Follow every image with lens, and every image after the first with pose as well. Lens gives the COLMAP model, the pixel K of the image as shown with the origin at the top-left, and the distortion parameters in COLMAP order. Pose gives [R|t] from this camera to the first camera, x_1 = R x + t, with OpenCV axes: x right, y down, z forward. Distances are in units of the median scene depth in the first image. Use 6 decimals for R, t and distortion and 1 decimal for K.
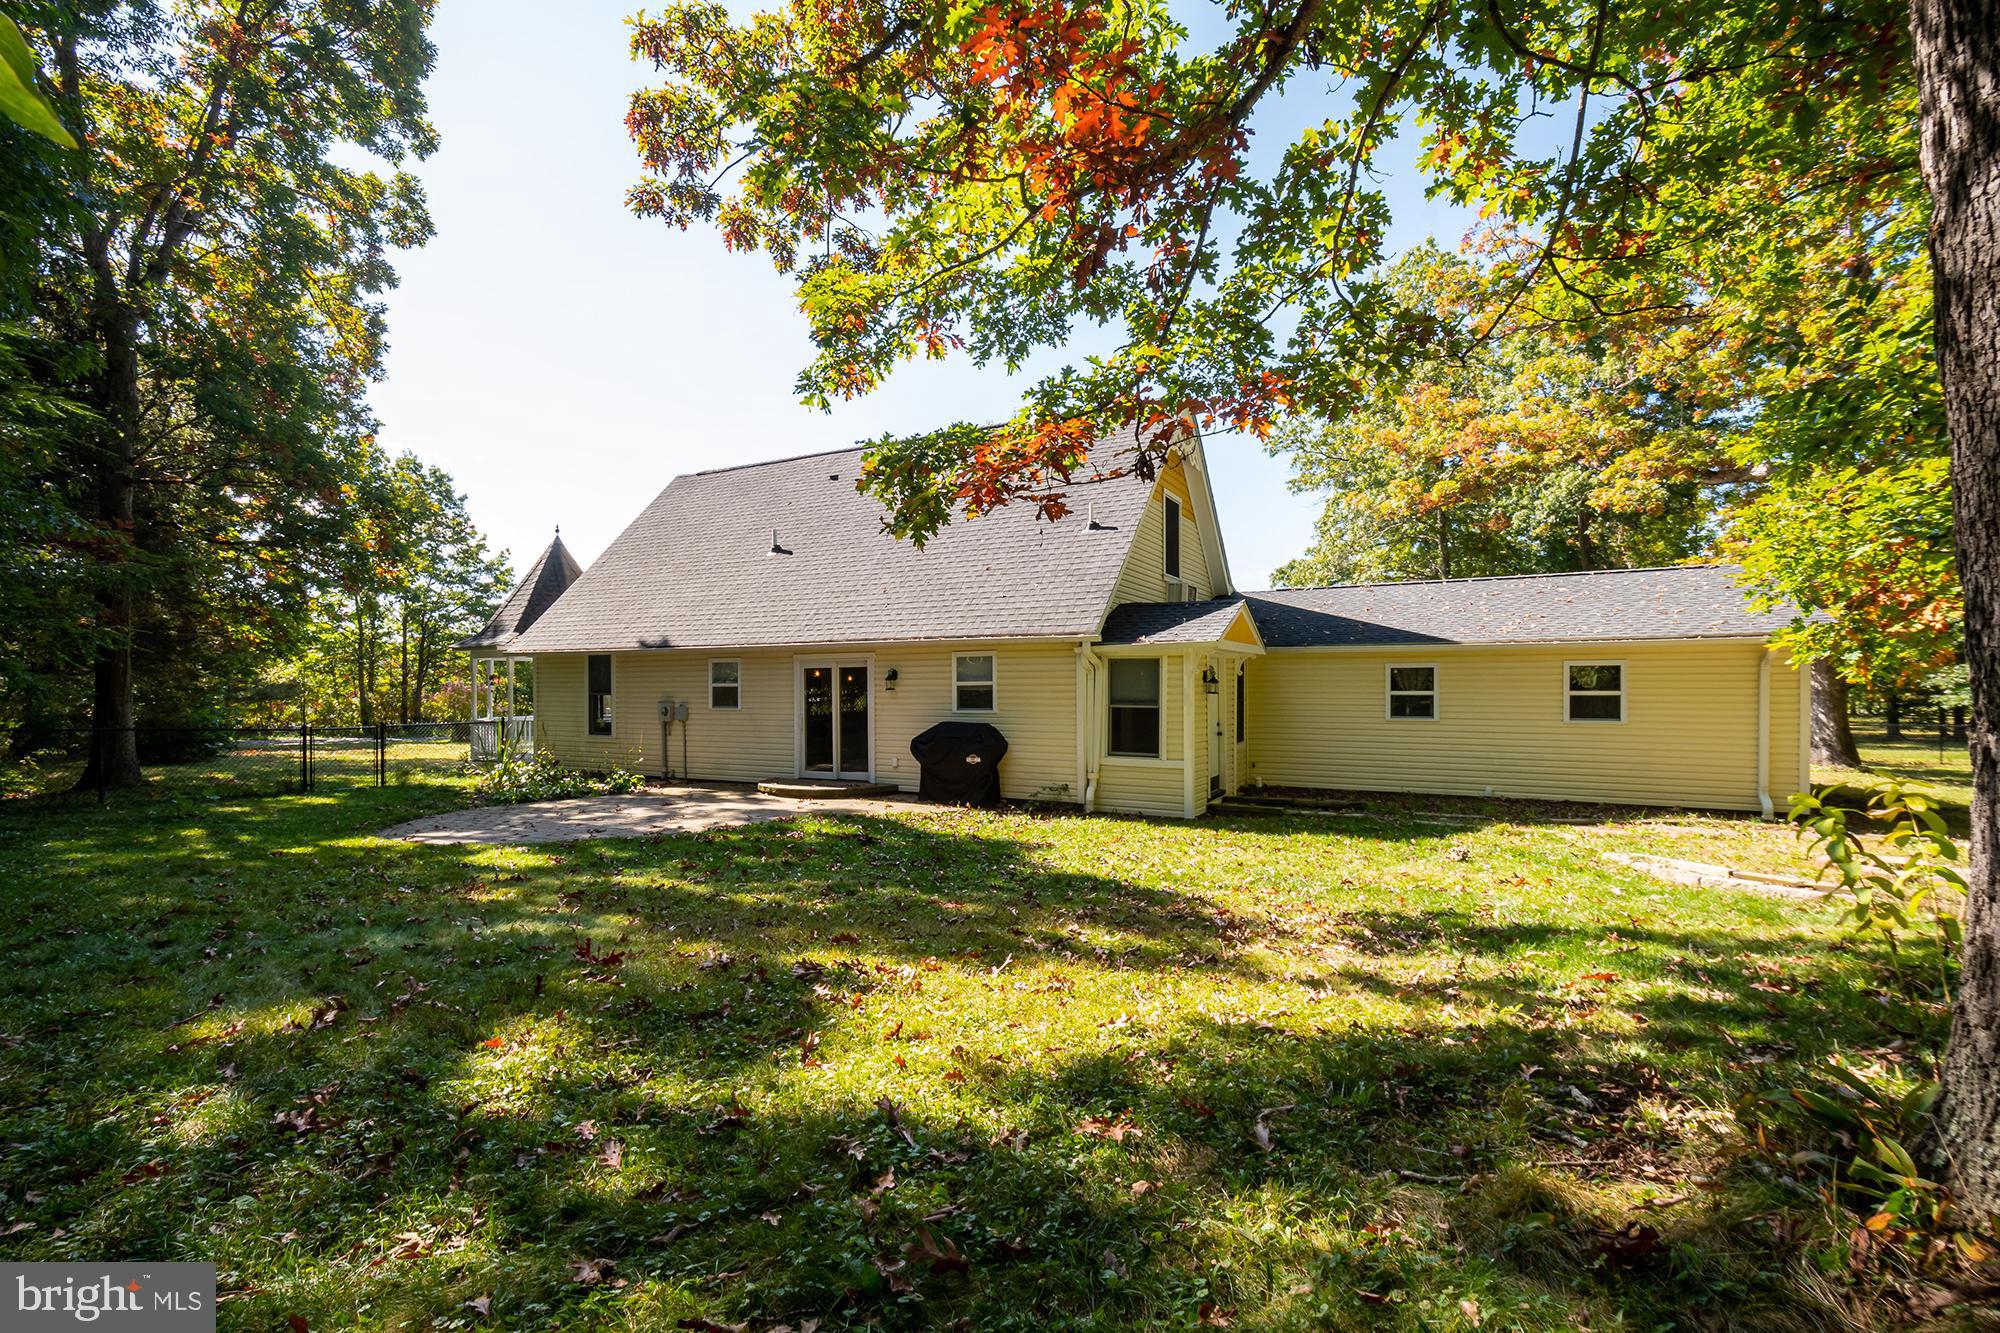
lens RADIAL K [[884.9, 0, 992.1], [0, 884.9, 685.3], [0, 0, 1]] dist [0.011193, -0.004576]
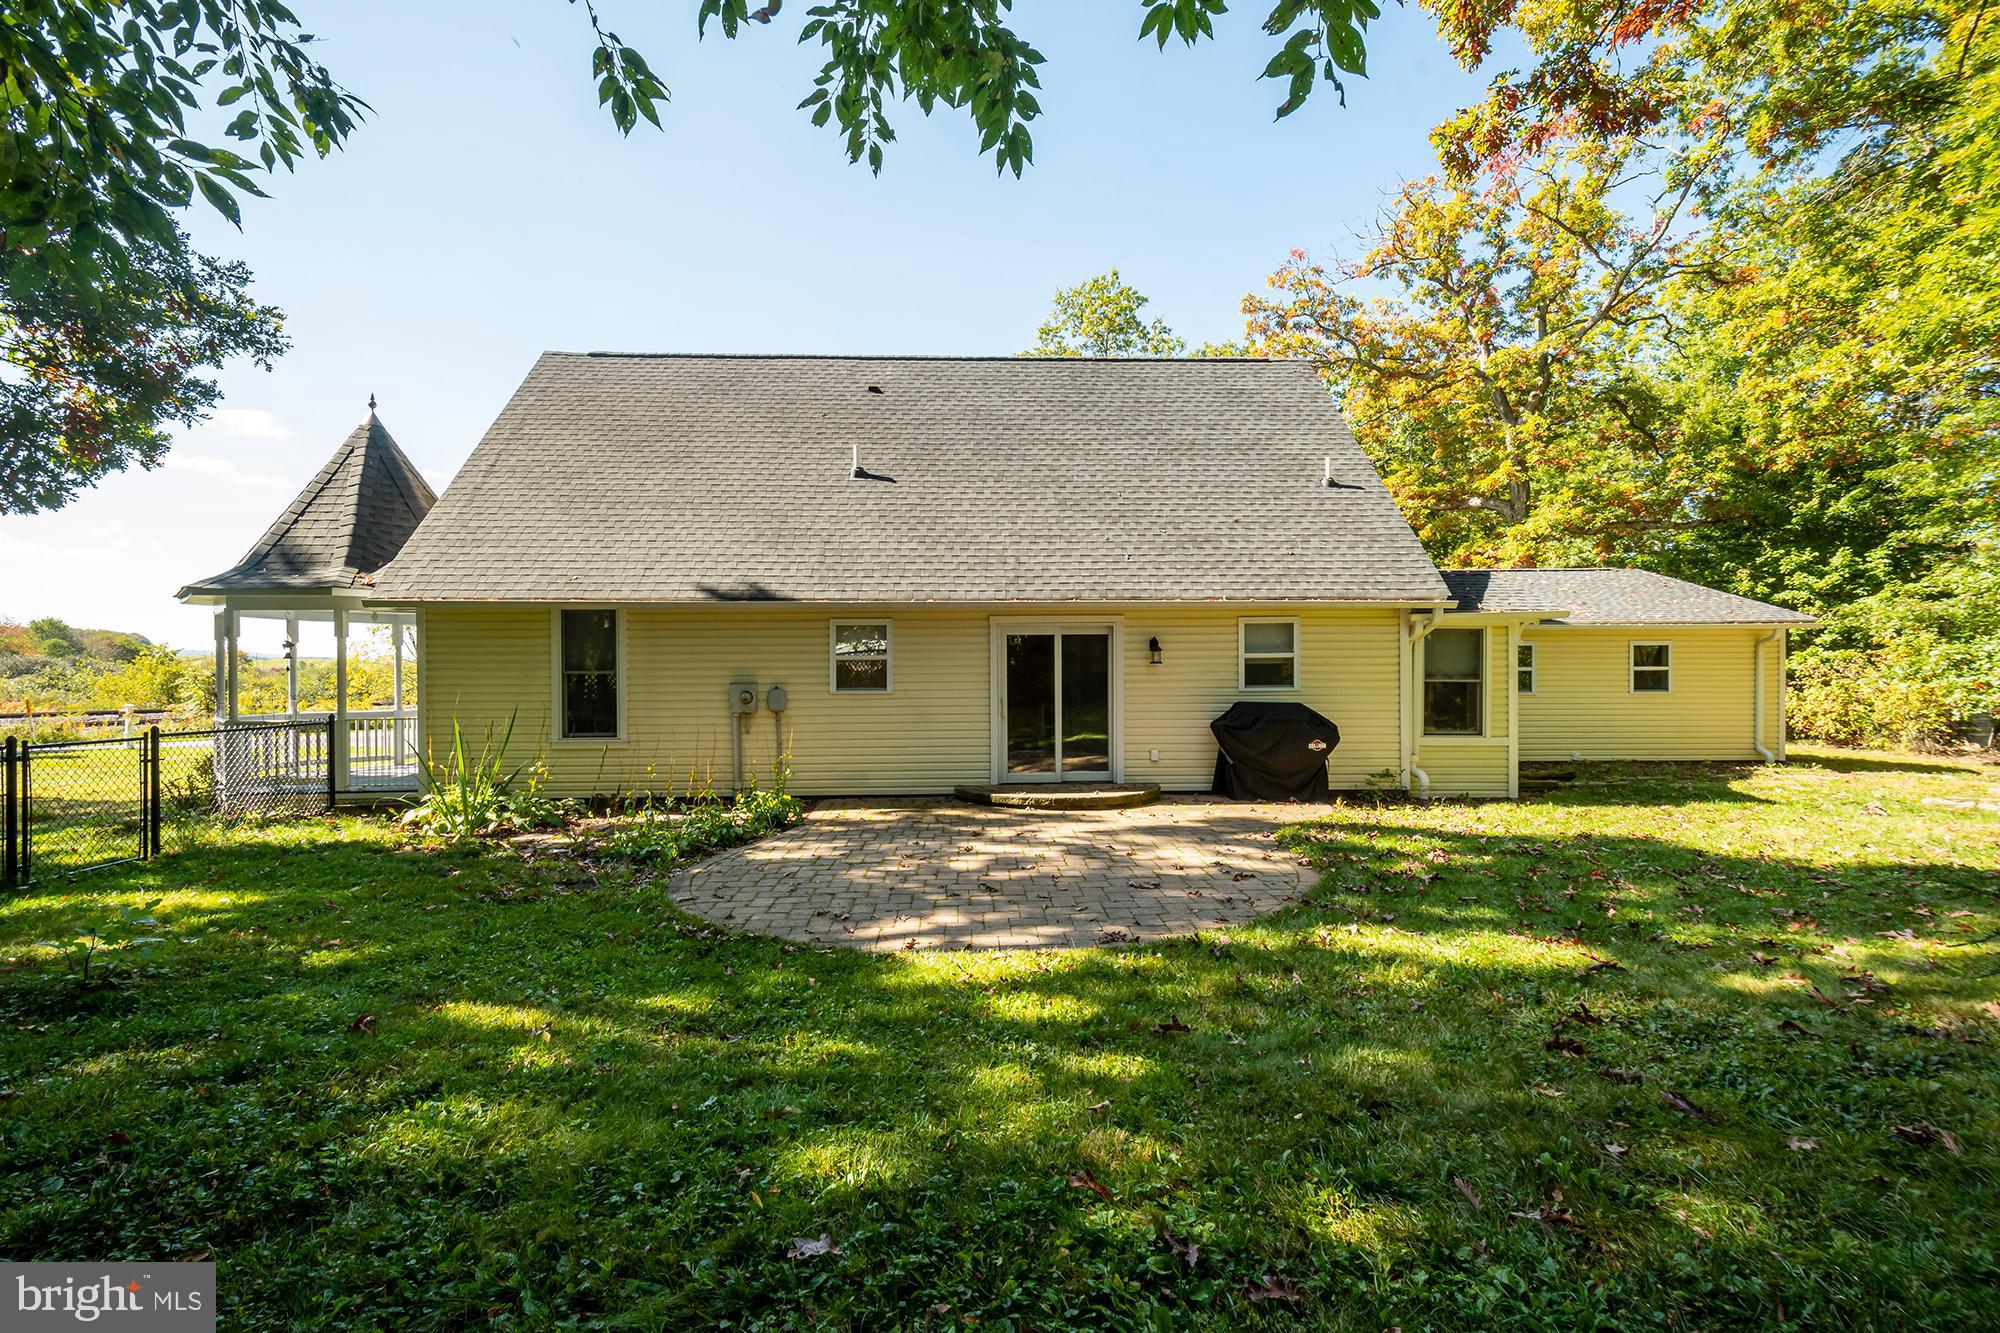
lens RADIAL K [[884.9, 0, 986.2], [0, 884.9, 679.9], [0, 0, 1]] dist [0.011193, -0.004576]
pose [[0.867310, -0.004361, 0.497750, -0.618525], [0.000933, 0.999974, 0.007136, 0.013673], [-0.497768, -0.005725, 0.867291, 0.380893]]
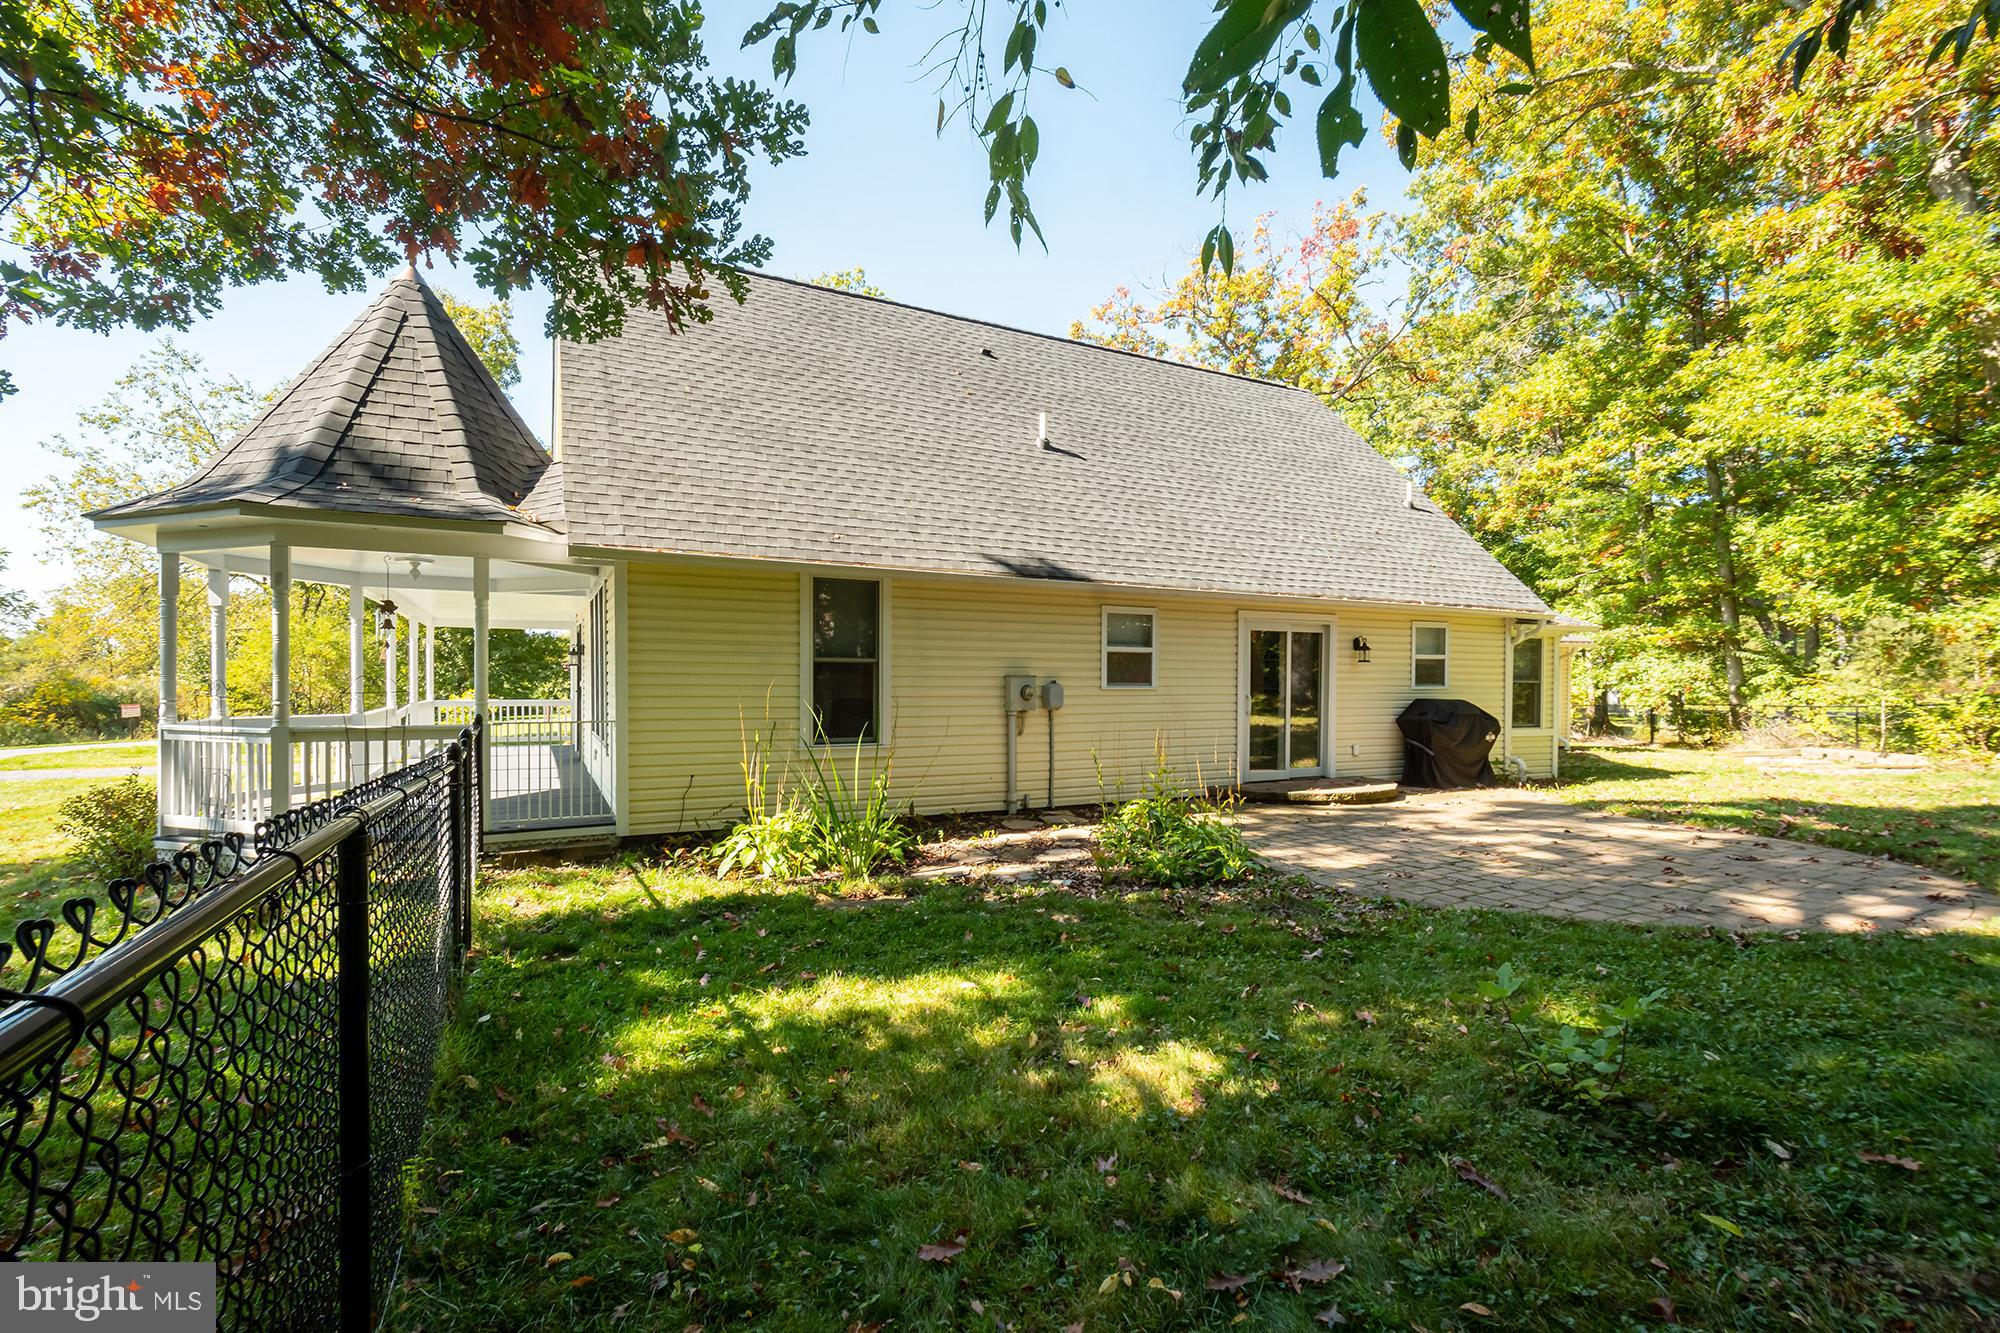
lens RADIAL K [[884.9, 0, 975.2], [0, 884.9, 695.6], [0, 0, 1]] dist [0.011193, -0.004576]
pose [[0.576749, -0.003938, 0.816912, -0.968163], [-0.007667, 0.999918, 0.010234, 0.030097], [-0.816886, -0.012166, 0.576671, 0.795230]]
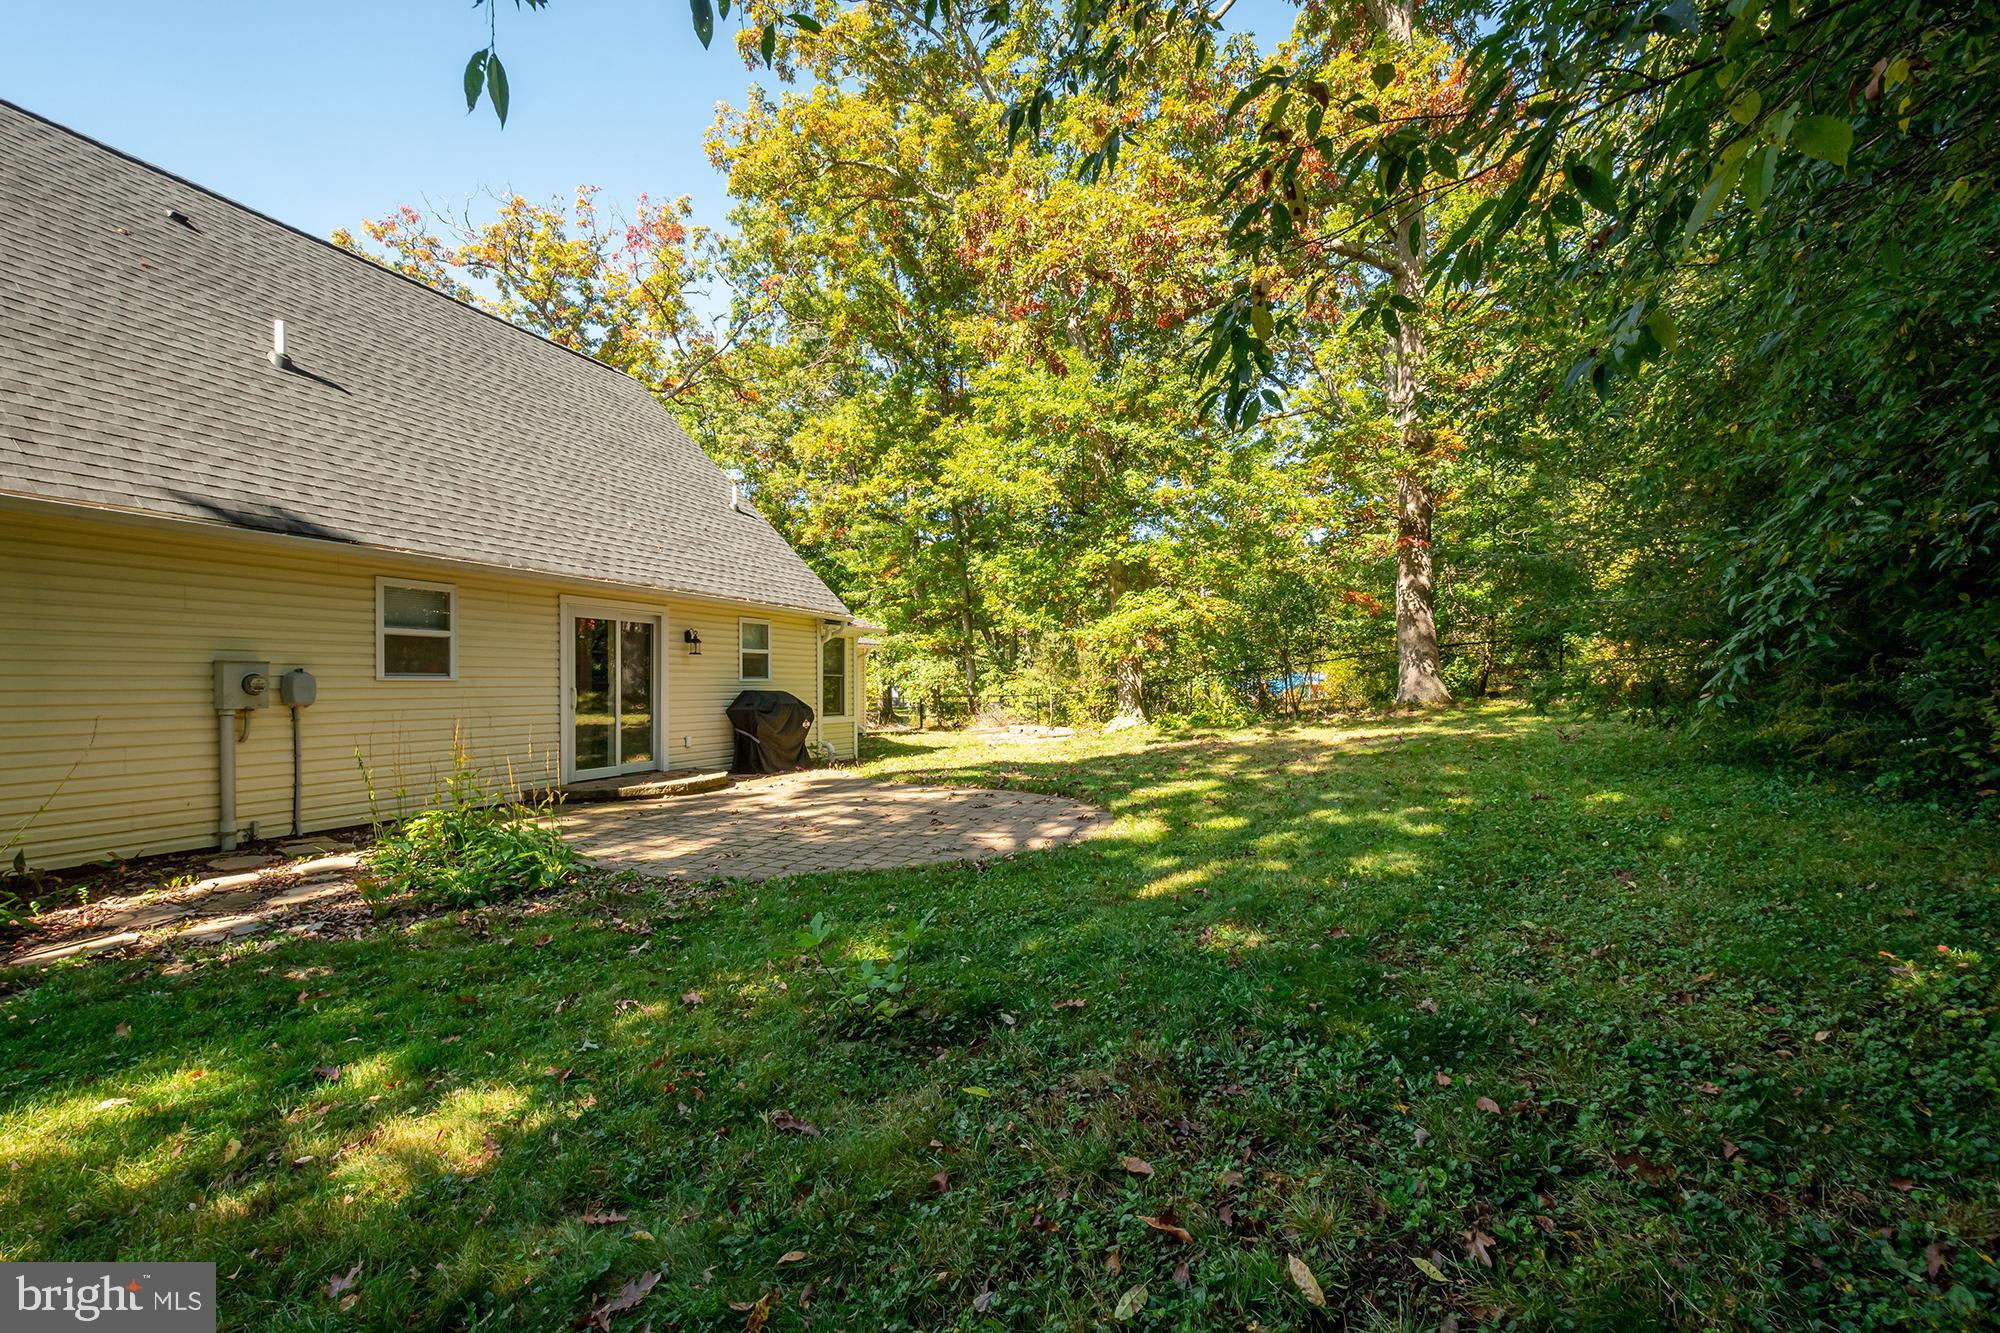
lens RADIAL K [[884.9, 0, 1009.3], [0, 884.9, 685.4], [0, 0, 1]] dist [0.011193, -0.004576]
pose [[-0.134989, 0.004698, 0.990836, -0.952747], [0.003519, 0.999985, -0.004262, 0.038073], [-0.990841, 0.002911, -0.135004, 0.795316]]
